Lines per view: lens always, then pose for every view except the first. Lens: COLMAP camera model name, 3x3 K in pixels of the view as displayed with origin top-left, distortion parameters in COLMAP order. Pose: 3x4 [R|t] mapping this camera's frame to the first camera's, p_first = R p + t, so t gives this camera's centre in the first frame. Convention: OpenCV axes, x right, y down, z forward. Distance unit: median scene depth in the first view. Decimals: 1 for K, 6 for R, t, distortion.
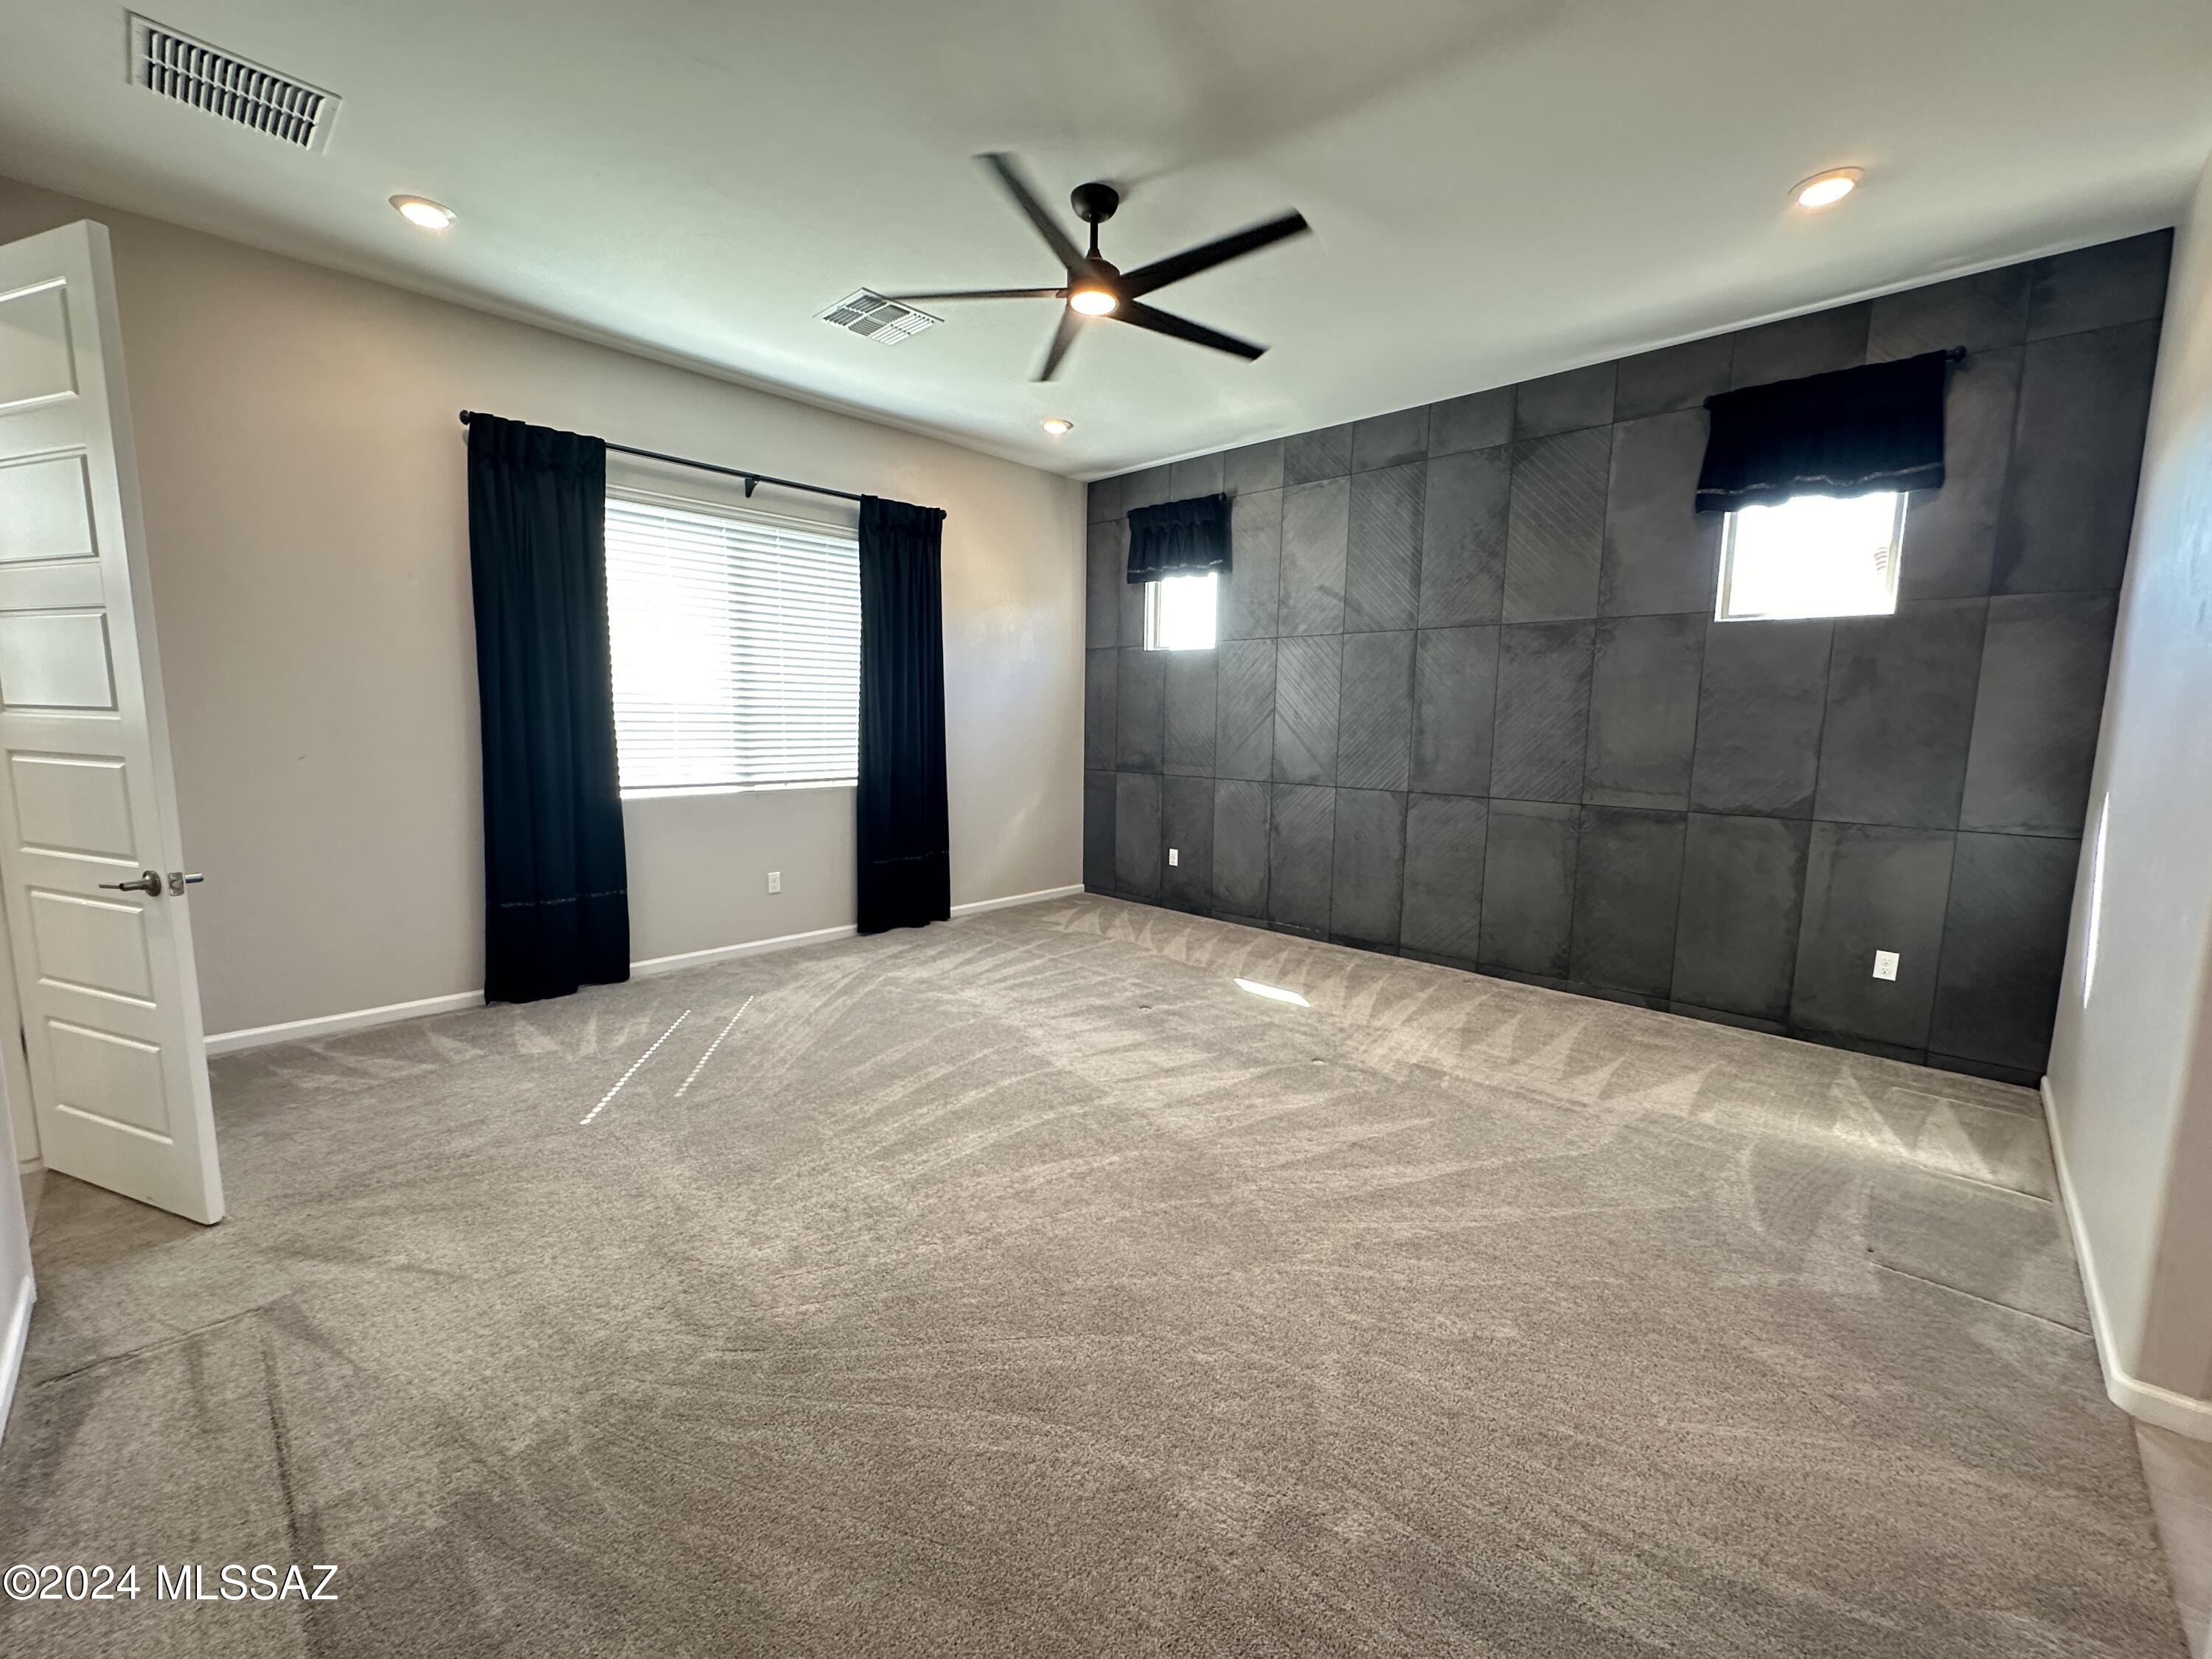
lens RADIAL K [[884.8, 0, 1104.9], [0, 884.8, 828.0], [0, 0, 1]] dist [-0.002977, 0.000496]
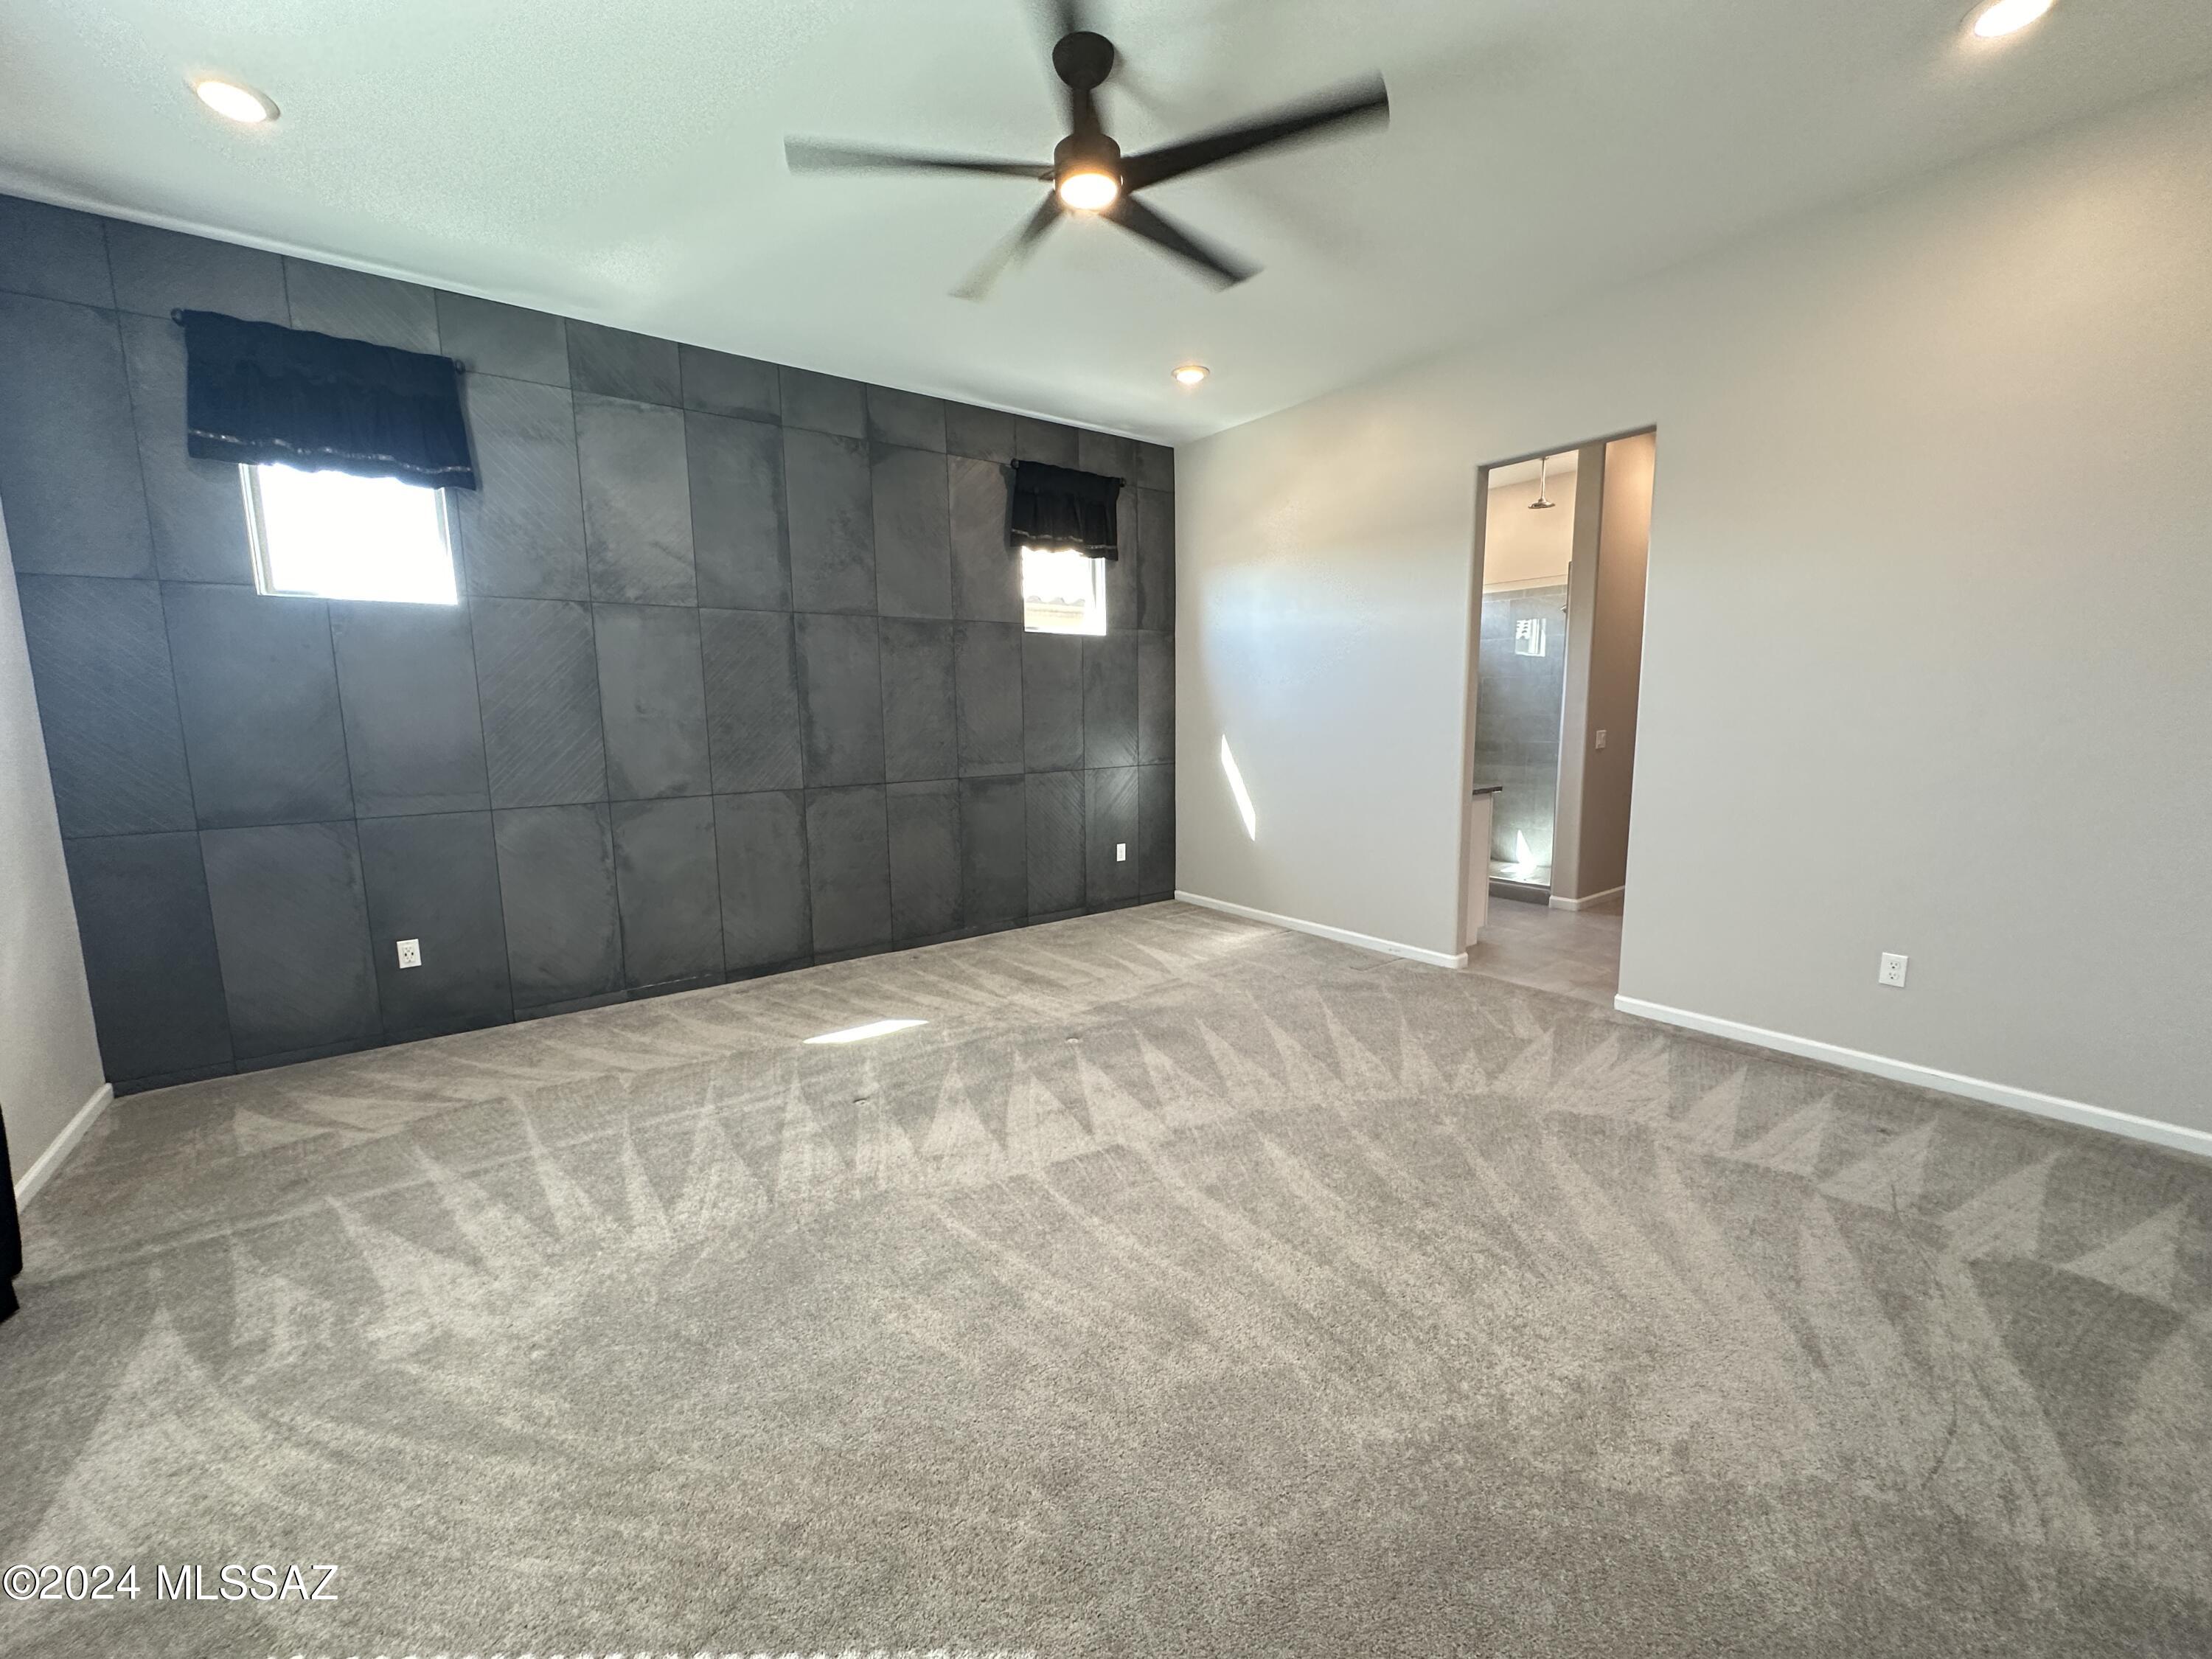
lens RADIAL K [[884.8, 0, 1104.9], [0, 884.8, 828.0], [0, 0, 1]] dist [-0.002977, 0.000496]
pose [[0.160584, -0.154050, 0.974926, -0.561620], [0.138413, 0.981499, 0.132290, -0.086296], [-0.977269, 0.113699, 0.178936, 0.580738]]
